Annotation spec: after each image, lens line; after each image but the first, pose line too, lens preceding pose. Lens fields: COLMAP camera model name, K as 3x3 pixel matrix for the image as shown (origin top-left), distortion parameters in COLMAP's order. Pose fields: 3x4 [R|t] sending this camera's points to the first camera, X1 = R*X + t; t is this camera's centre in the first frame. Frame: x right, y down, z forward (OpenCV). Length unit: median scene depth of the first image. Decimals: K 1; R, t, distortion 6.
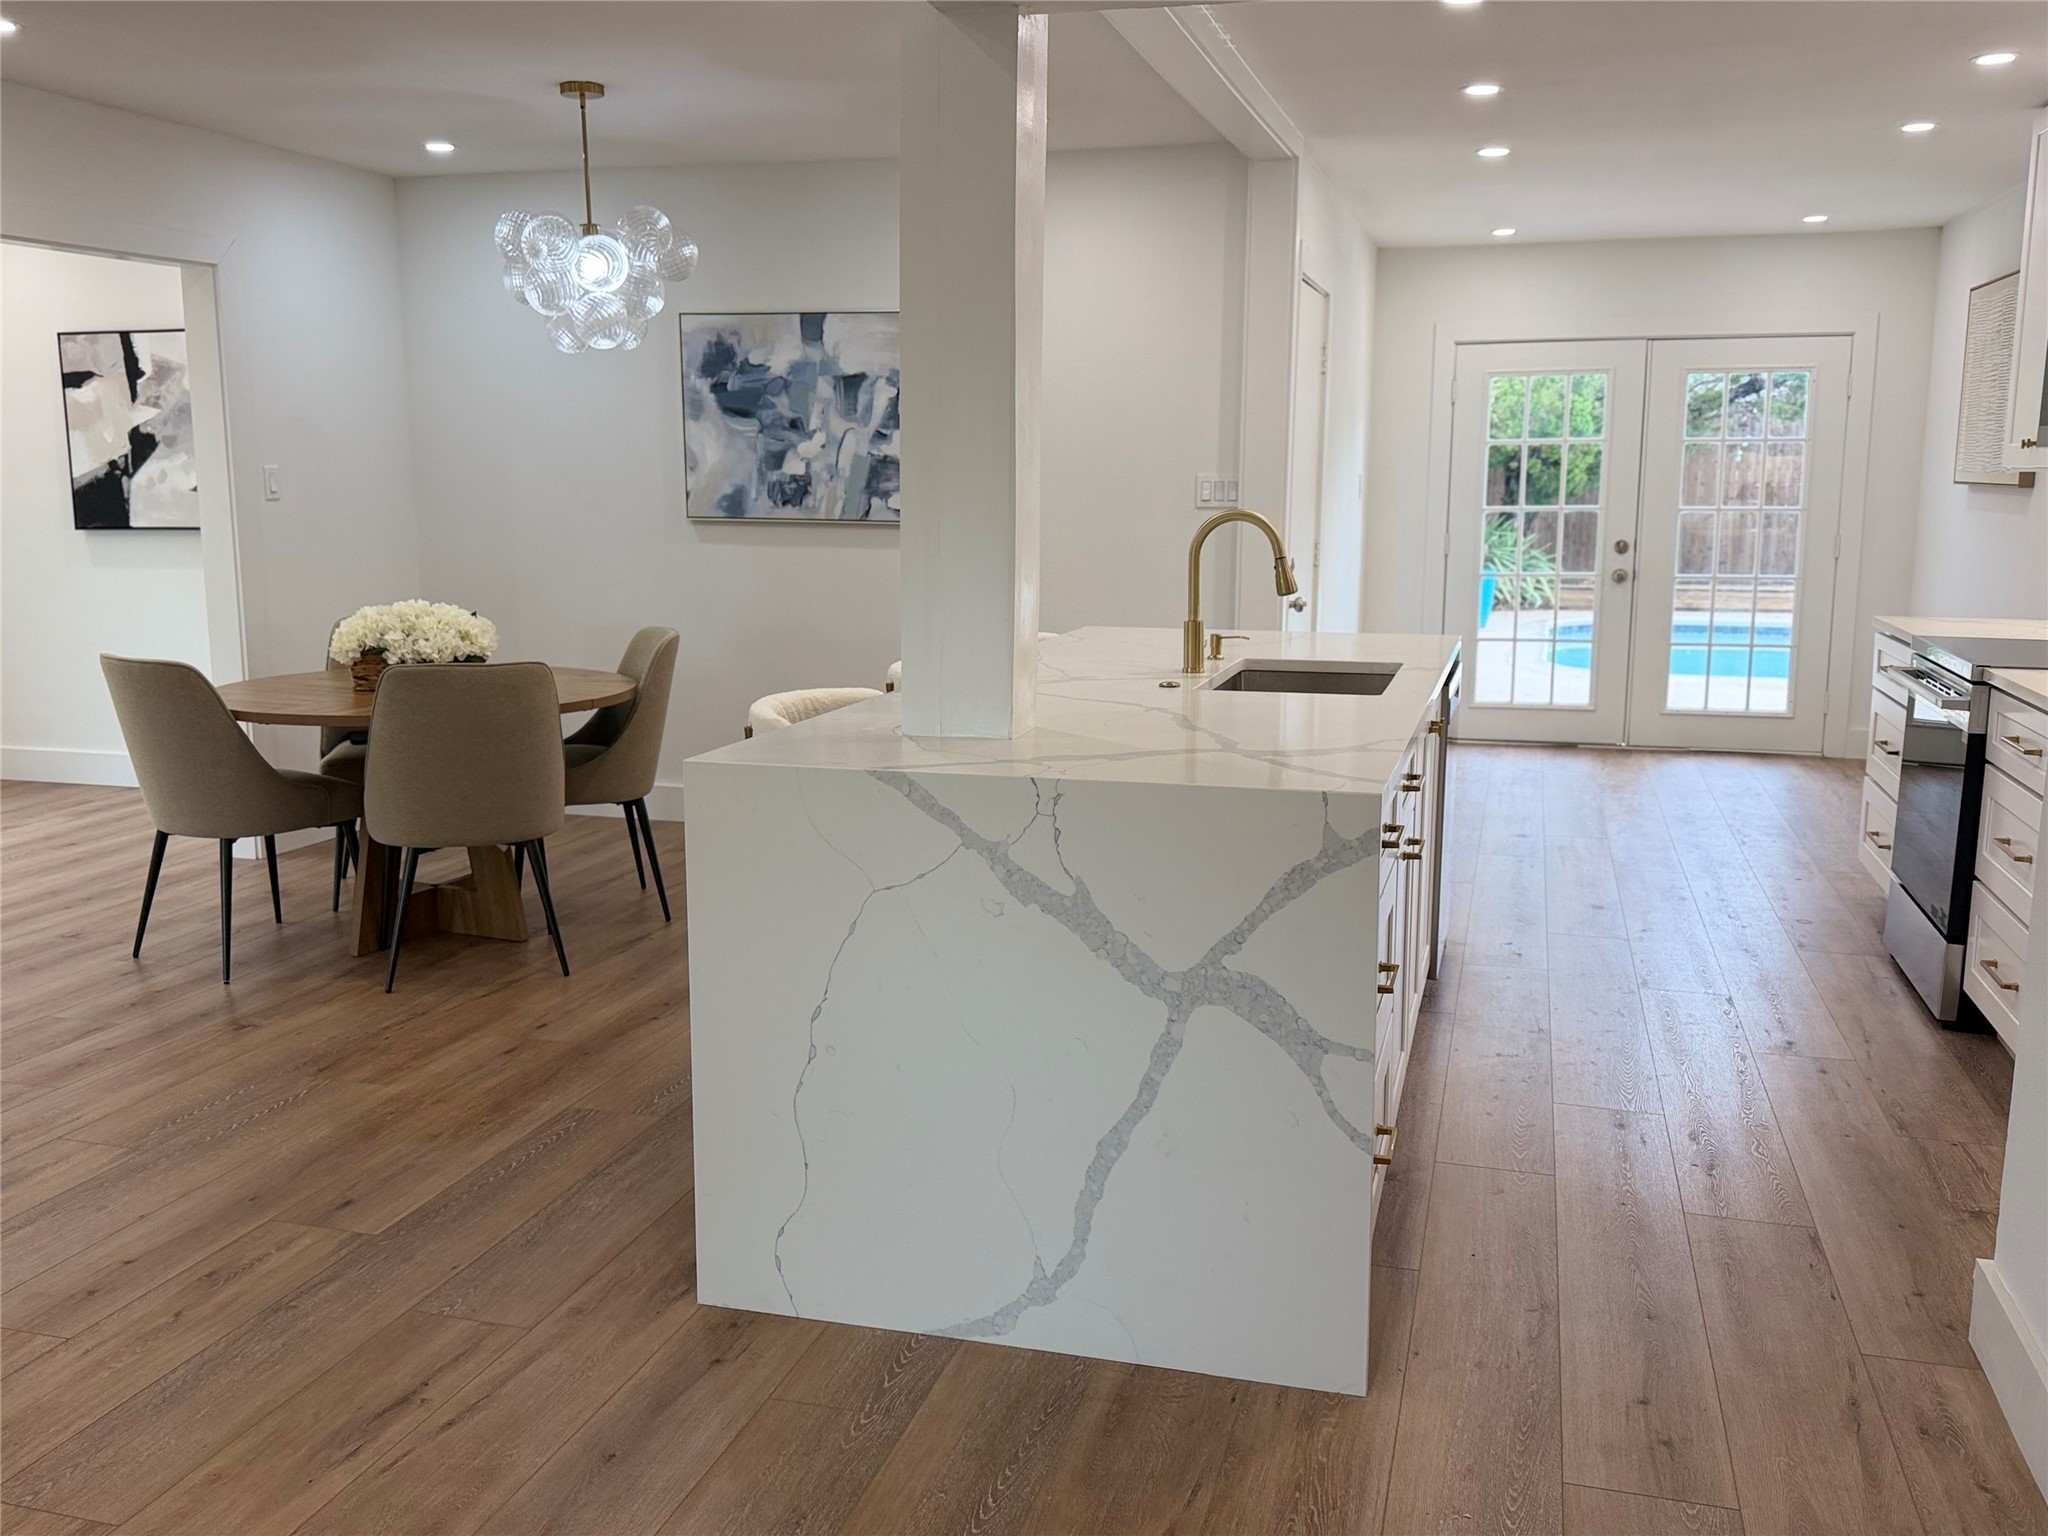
lens RADIAL K [[1777.6, 0, 1022.5], [0, 1777.6, 771.9], [0, 0, 1]] dist [0.085249, -0.096225]
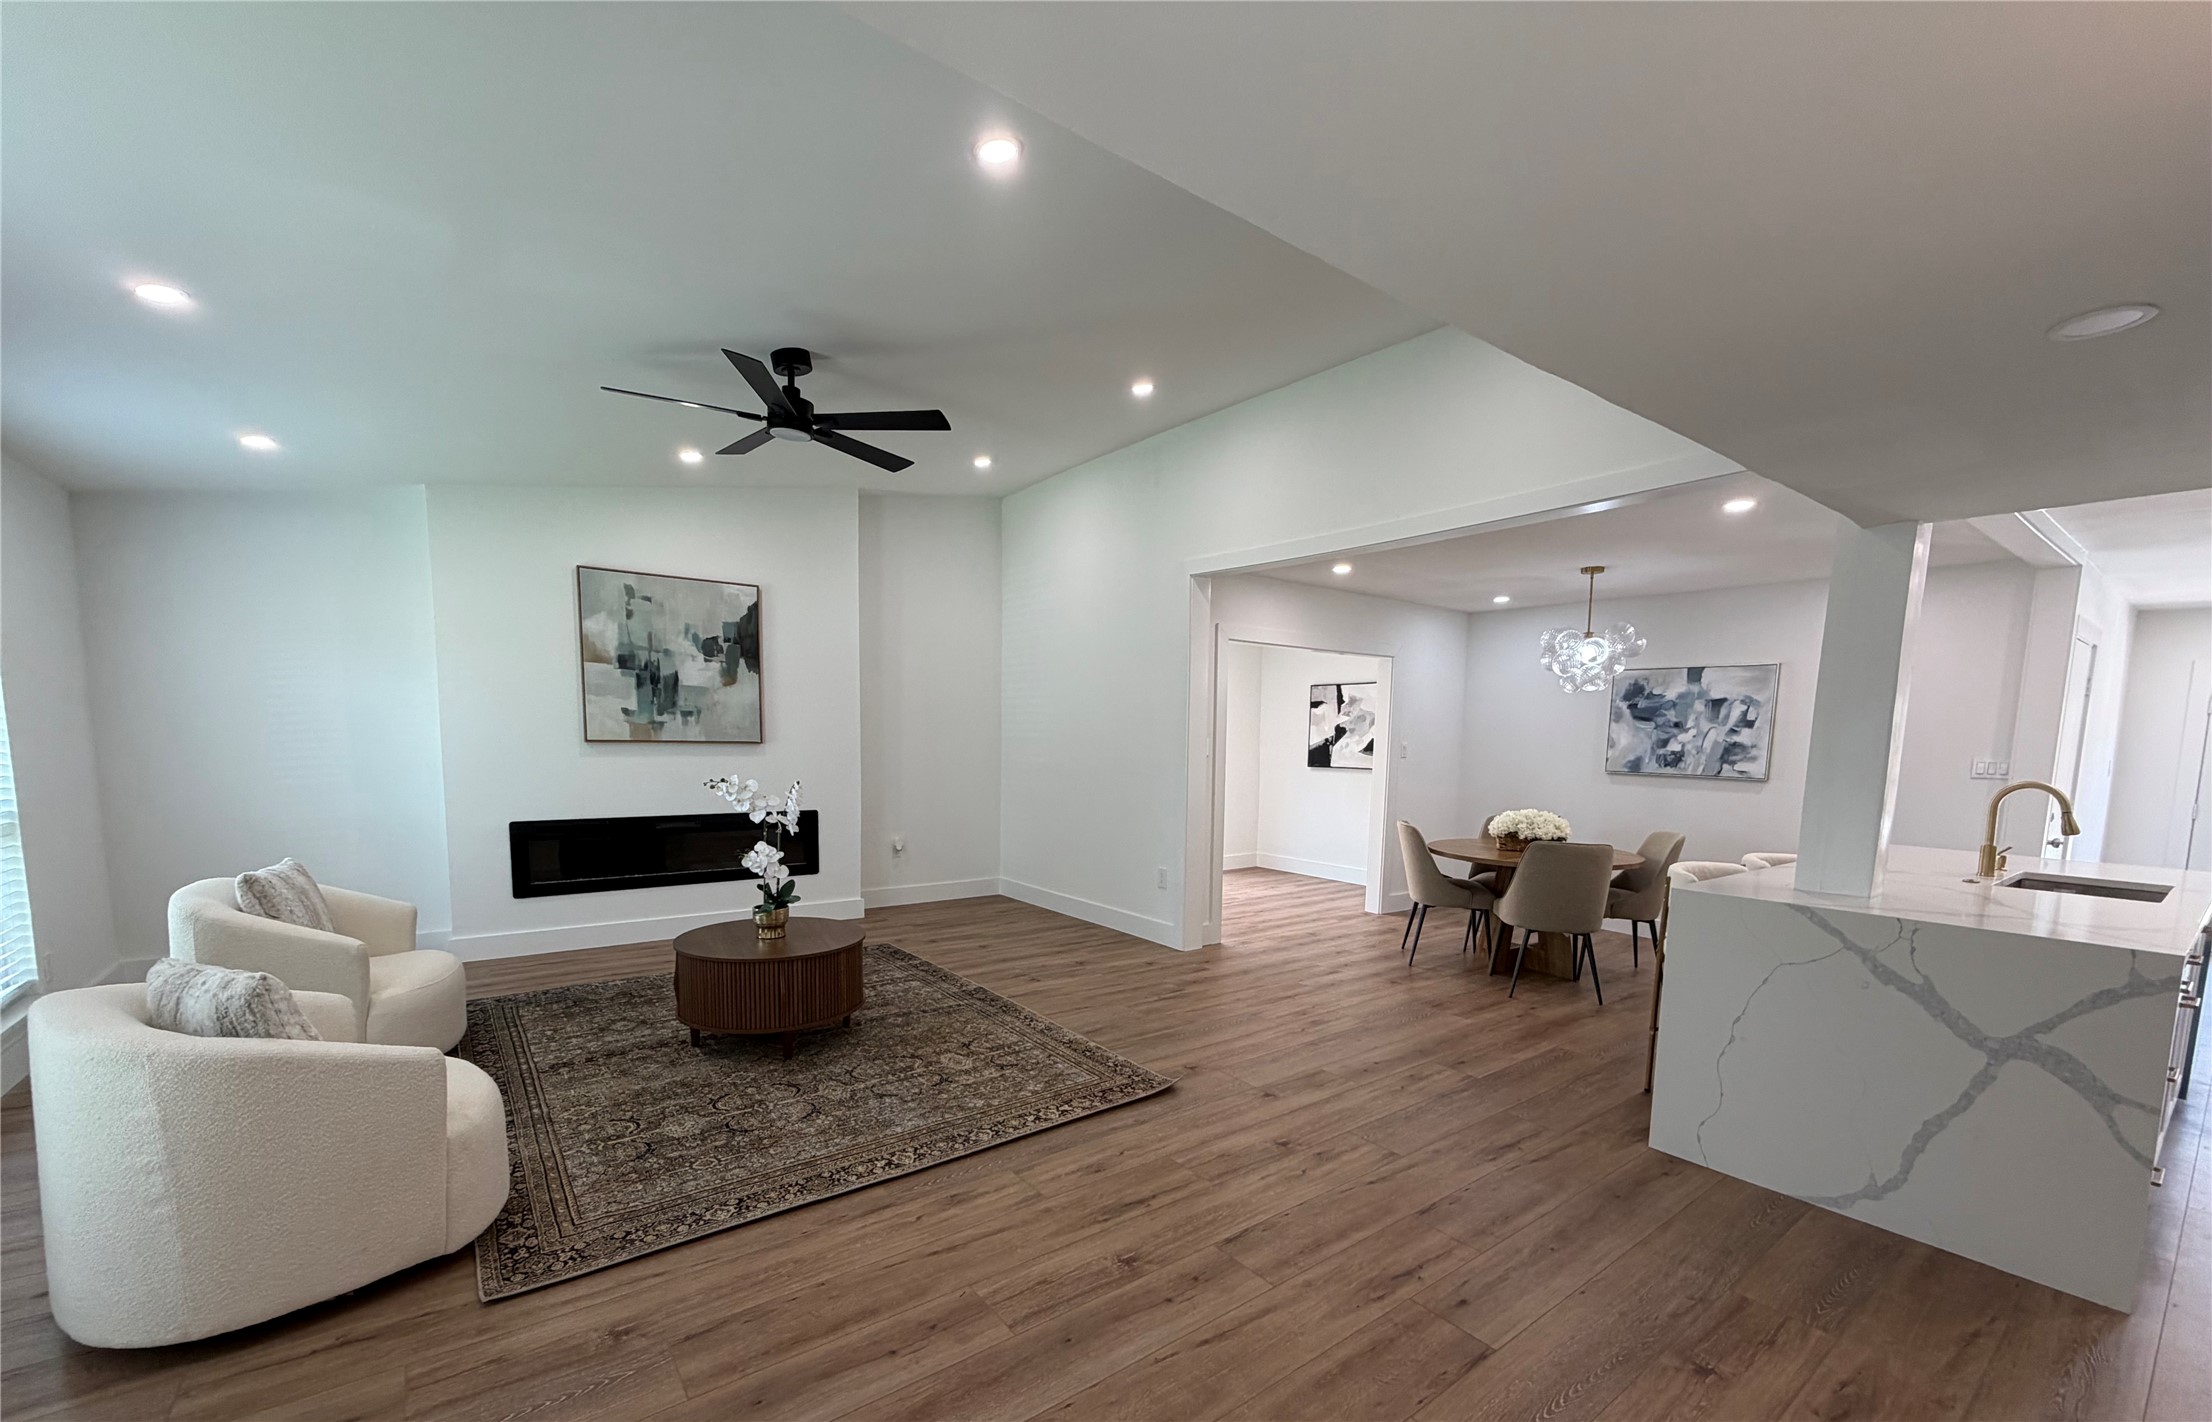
lens RADIAL K [[886.2, 0, 1098.6], [0, 886.2, 832.1], [0, 0, 1]] dist [0.008132, -0.001356]
pose [[0.801228, 0.081822, -0.592738, -0.050983], [-0.119130, 0.992588, -0.024015, 0.014942], [0.586380, 0.089855, 0.805037, -0.114888]]
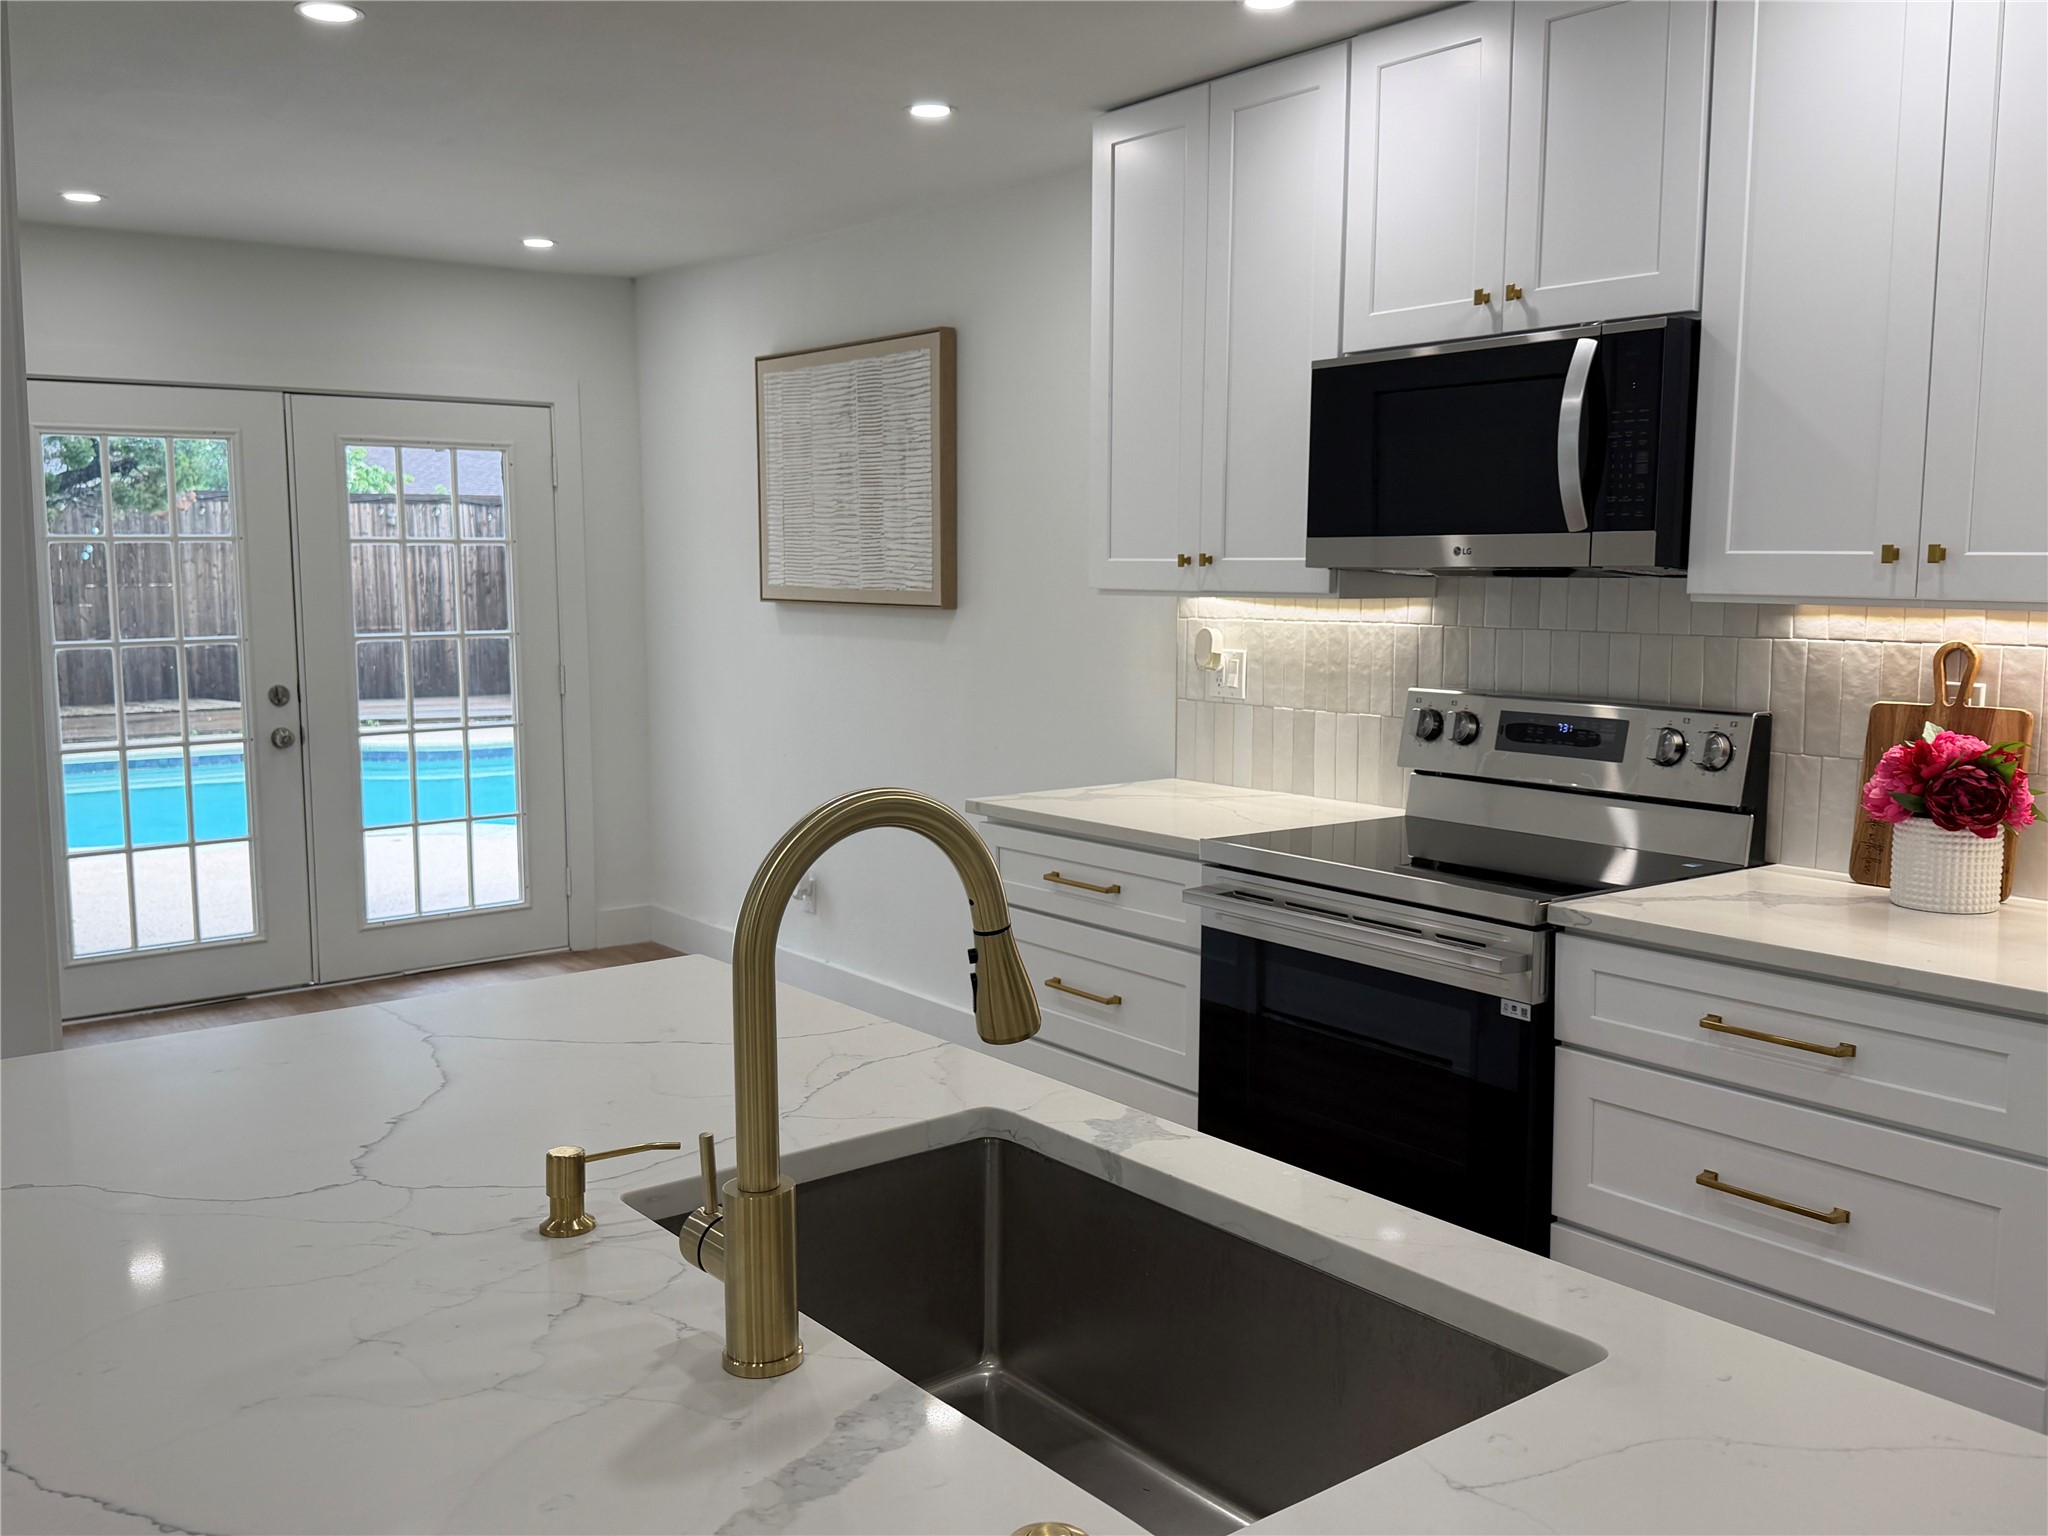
lens RADIAL K [[1795.8, 0, 1013.1], [0, 1795.8, 767.0], [0, 0, 1]] dist [0.065693, -0.112569]
pose [[0.593365, -0.095281, 0.799274, -0.064436], [0.137832, 0.990331, 0.015733, -0.095504], [-0.793045, 0.100830, 0.600761, 0.504384]]
